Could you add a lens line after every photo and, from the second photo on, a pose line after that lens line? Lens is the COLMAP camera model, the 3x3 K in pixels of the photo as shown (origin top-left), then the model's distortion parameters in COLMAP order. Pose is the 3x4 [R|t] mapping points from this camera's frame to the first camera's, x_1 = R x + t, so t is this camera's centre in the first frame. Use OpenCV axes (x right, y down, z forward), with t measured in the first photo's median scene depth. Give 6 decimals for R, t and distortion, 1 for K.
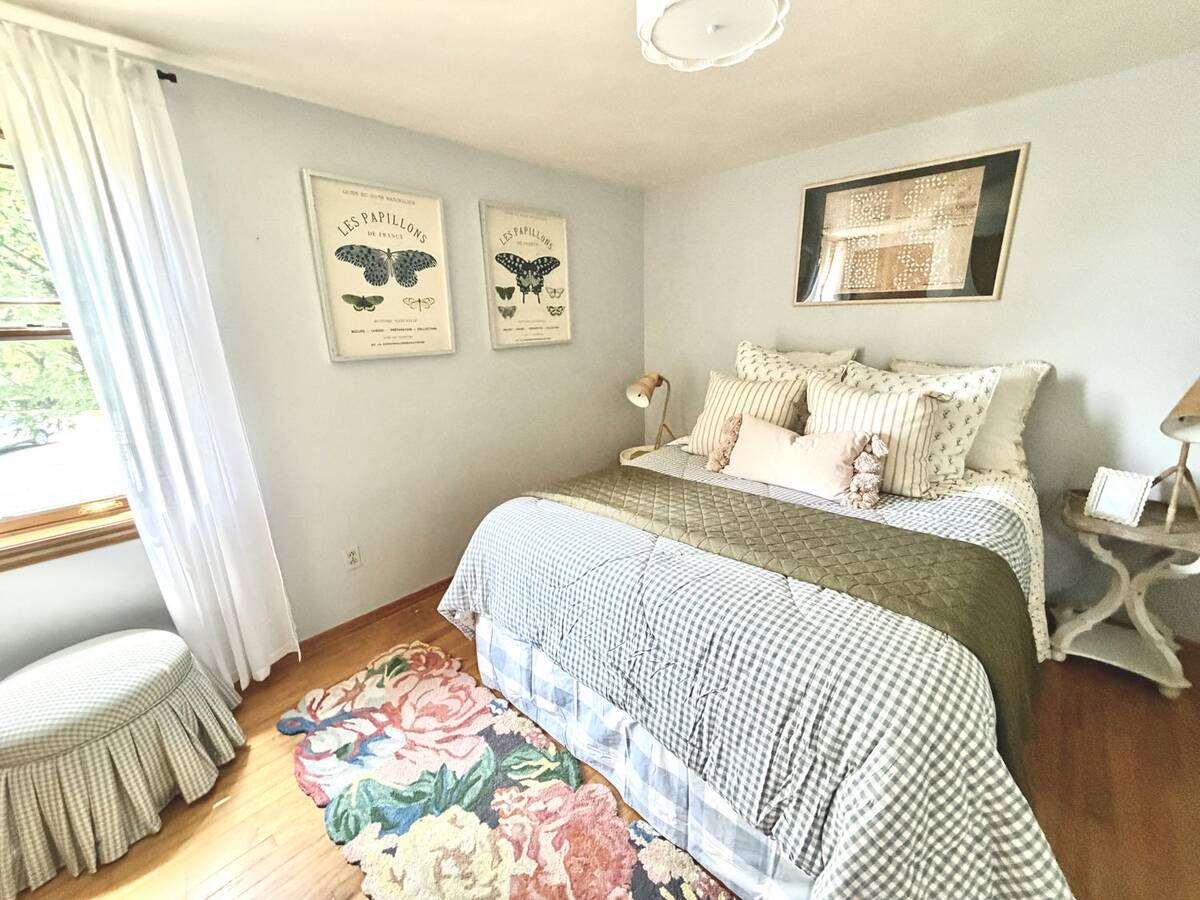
lens RADIAL K [[479.6, 0, 597.8], [0, 479.6, 450.2], [0, 0, 1]] dist [0.000363, 0.000101]
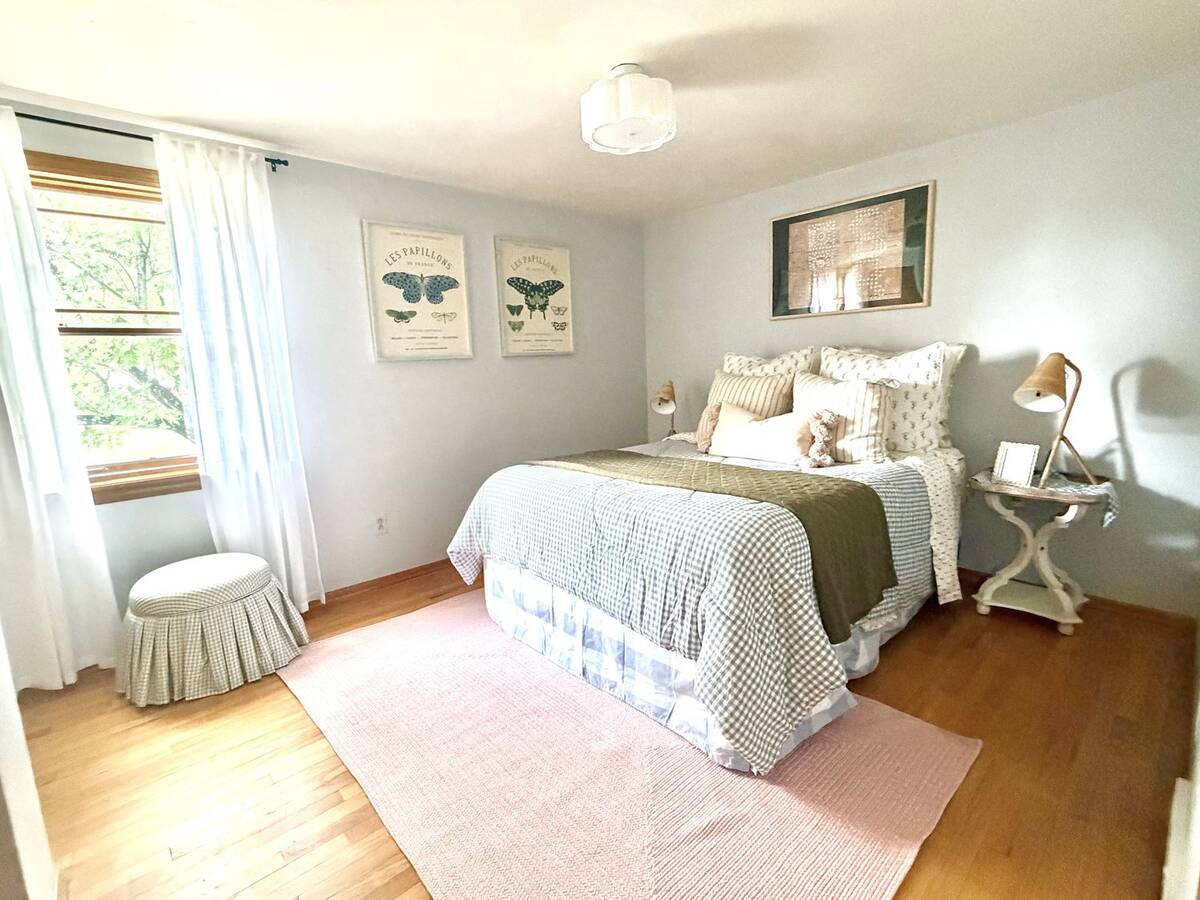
lens RADIAL K [[554.5, 0, 586.9], [0, 554.5, 452.2], [0, 0, 1]] dist [0.003237, 0.001230]
pose [[0.996714, 0.007569, -0.080645, 0.109881], [-0.015384, 0.995192, -0.096725, 0.170333], [0.079525, 0.097648, 0.992039, -0.347379]]
